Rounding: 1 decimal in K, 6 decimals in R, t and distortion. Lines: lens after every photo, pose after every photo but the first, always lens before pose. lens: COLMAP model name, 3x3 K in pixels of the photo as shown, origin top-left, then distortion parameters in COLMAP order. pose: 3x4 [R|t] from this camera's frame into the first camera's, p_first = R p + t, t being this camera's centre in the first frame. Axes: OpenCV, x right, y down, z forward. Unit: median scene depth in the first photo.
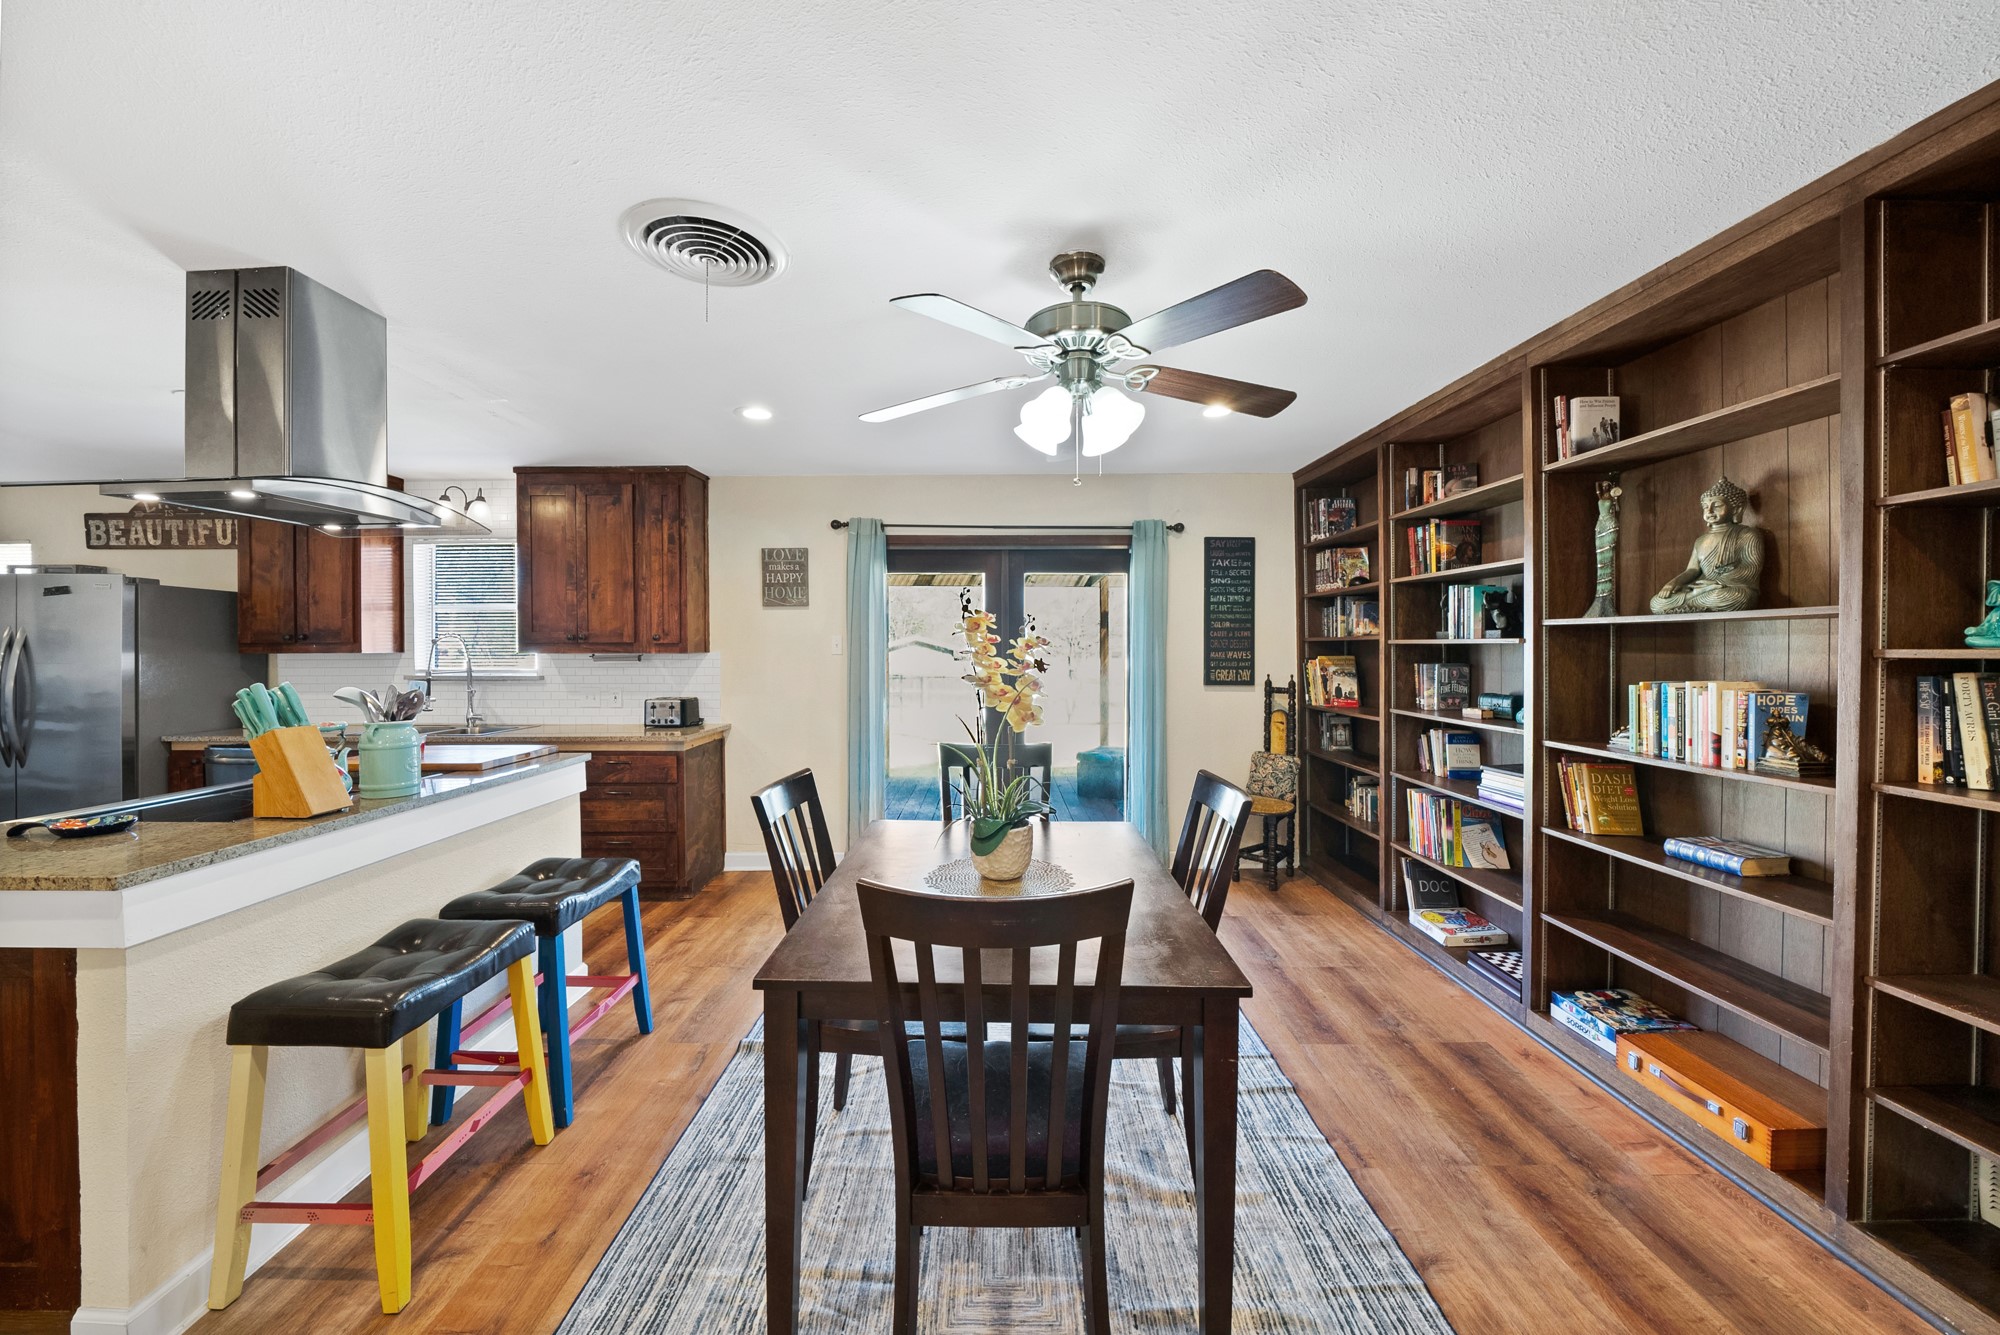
lens RADIAL K [[734.9, 0, 988.7], [0, 734.9, 656.3], [0, 0, 1]] dist [-0.018482, -0.000287]
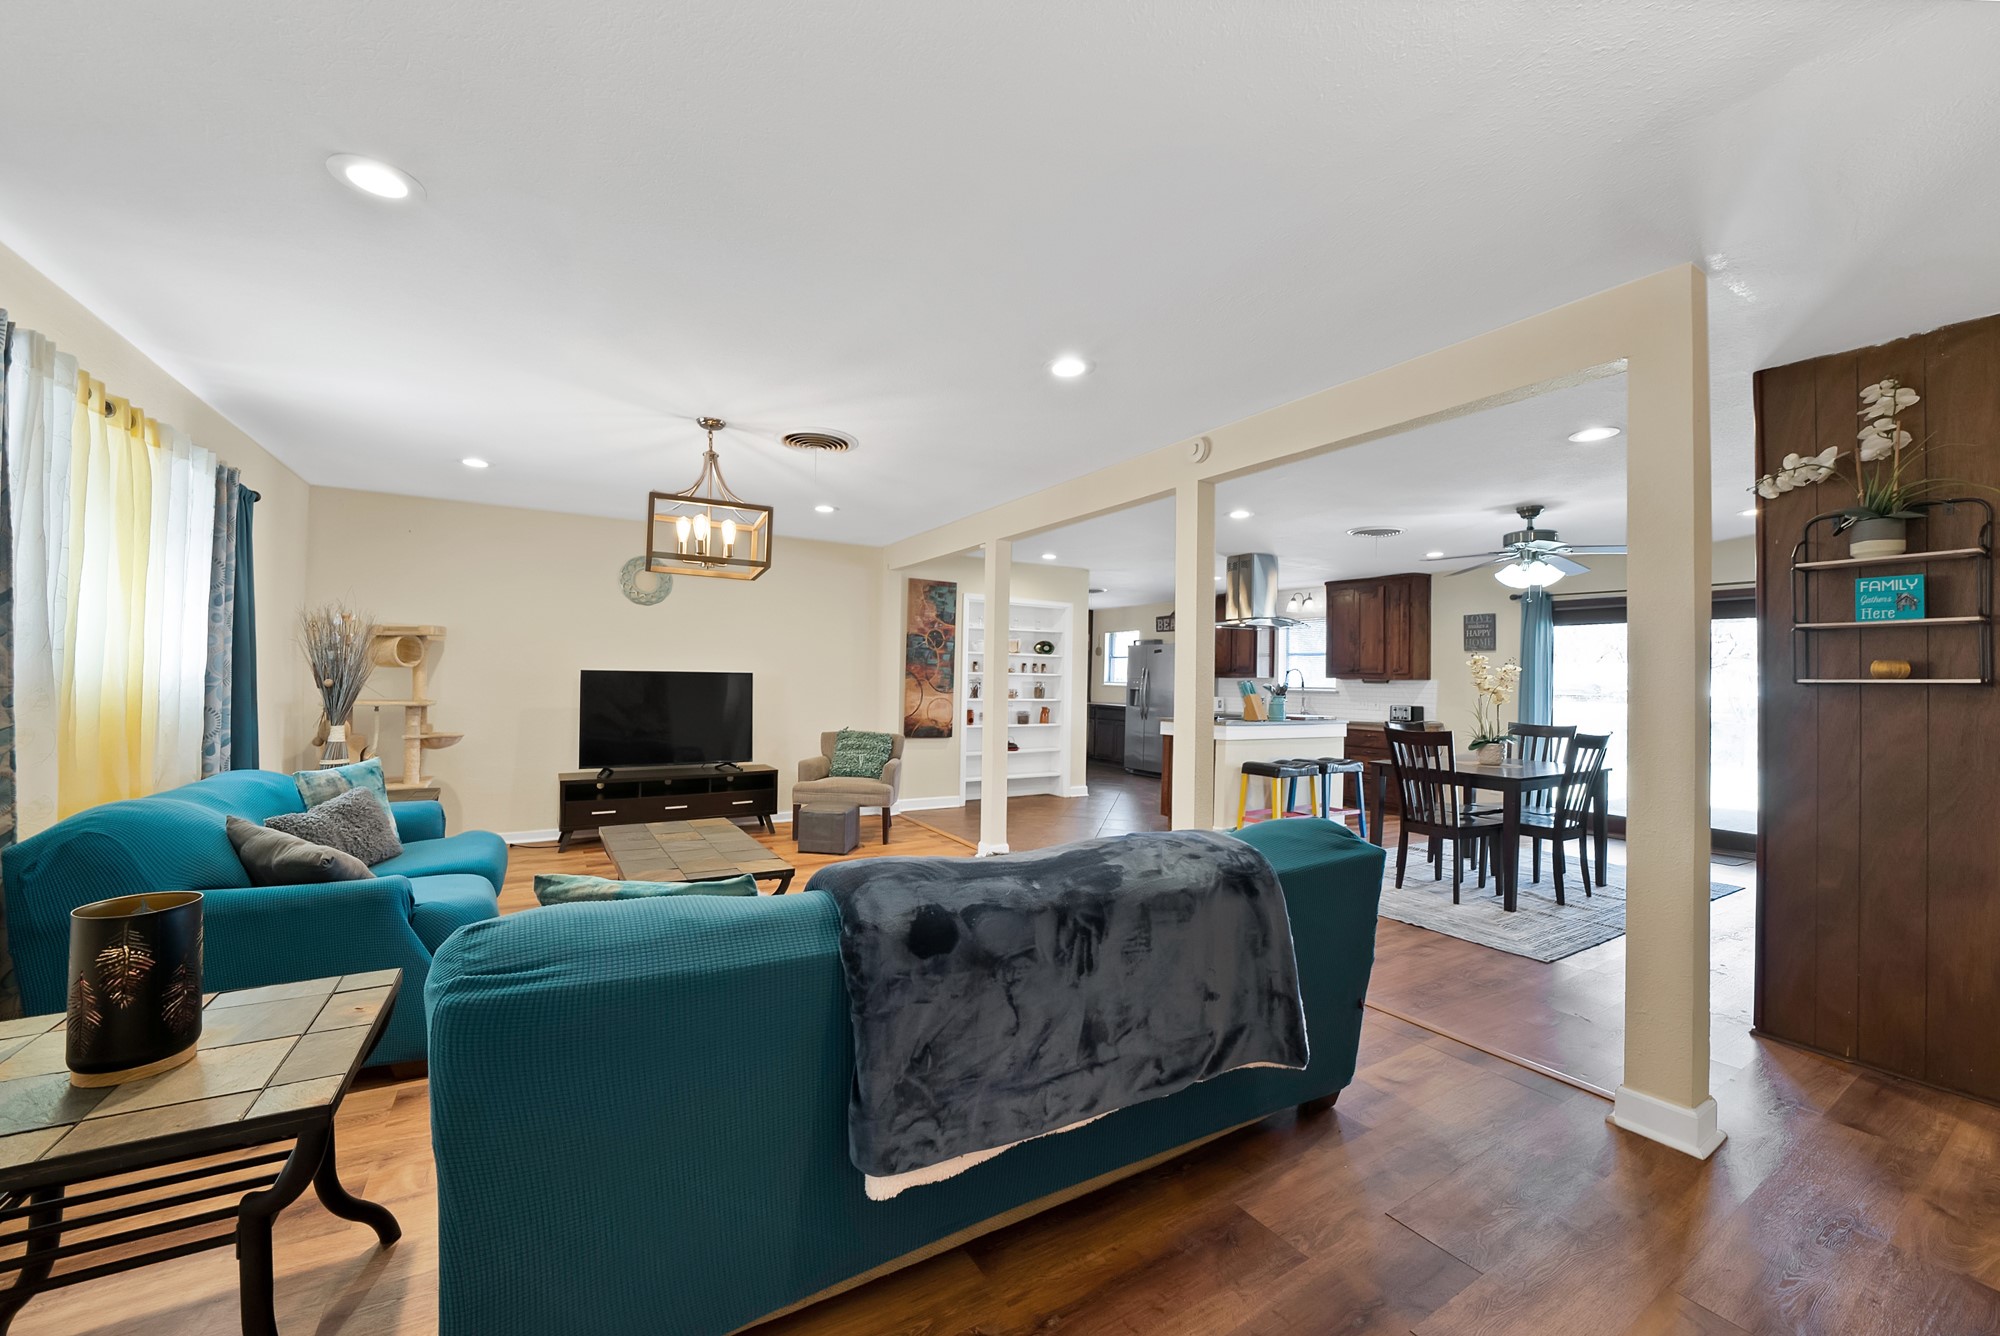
lens RADIAL K [[734.9, 0, 984.8], [0, 734.9, 675.1], [0, 0, 1]] dist [-0.018482, -0.000287]
pose [[0.513052, 0.004159, -0.858348, 0.574187], [-0.024372, 0.999656, -0.009723, 0.029273], [0.858012, 0.025908, 0.512976, -0.794195]]
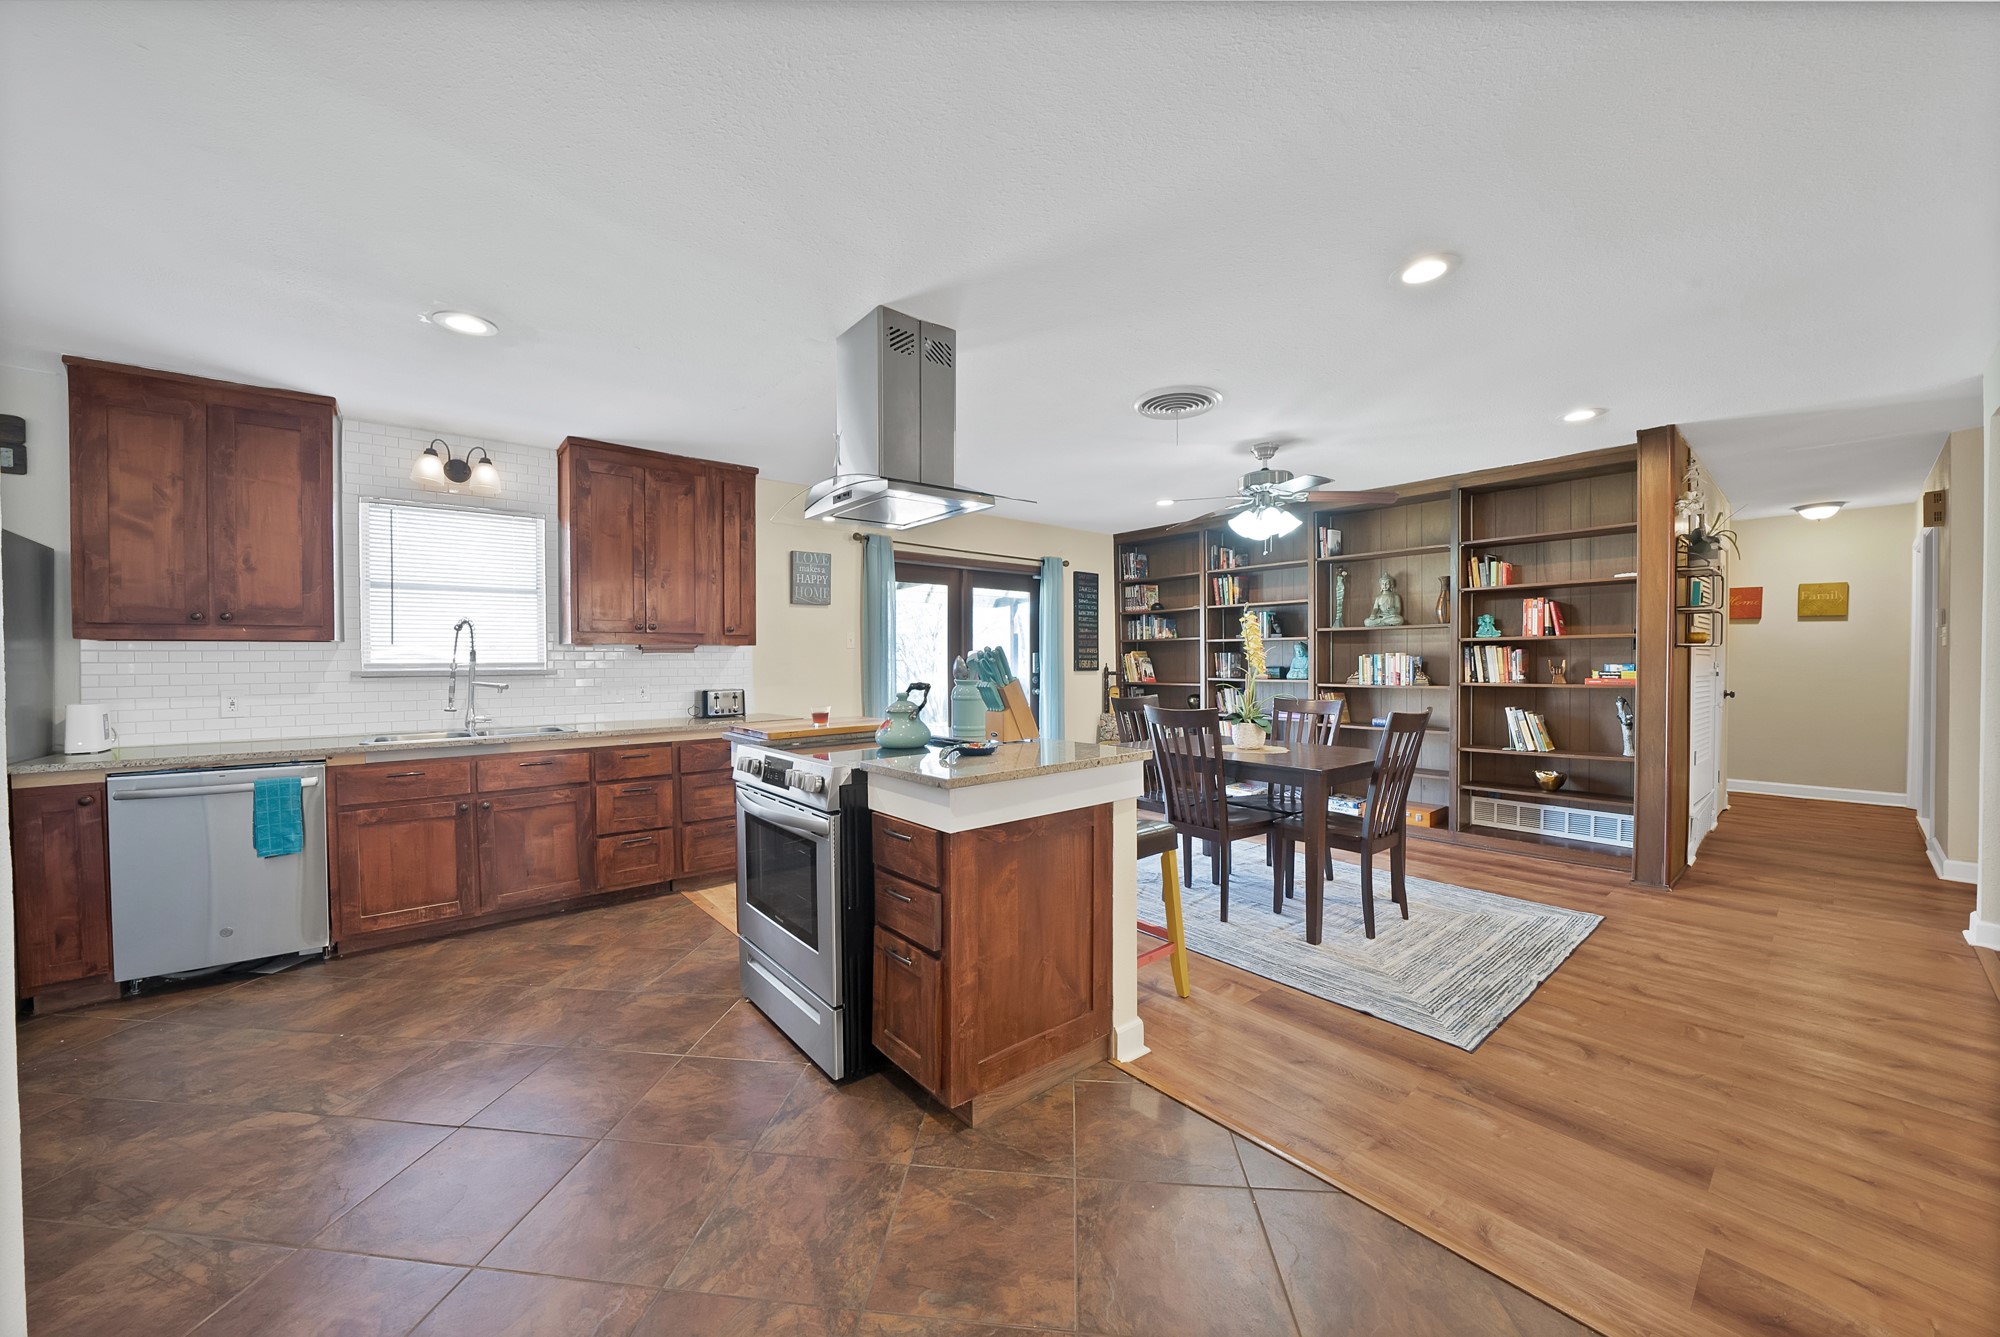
lens RADIAL K [[734.9, 0, 996.8], [0, 734.9, 666.2], [0, 0, 1]] dist [-0.018482, -0.000287]
pose [[0.760353, -0.007569, 0.649466, -0.826931], [0.012975, 0.999910, -0.003537, 0.034616], [-0.649380, 0.011117, 0.760383, -0.028332]]
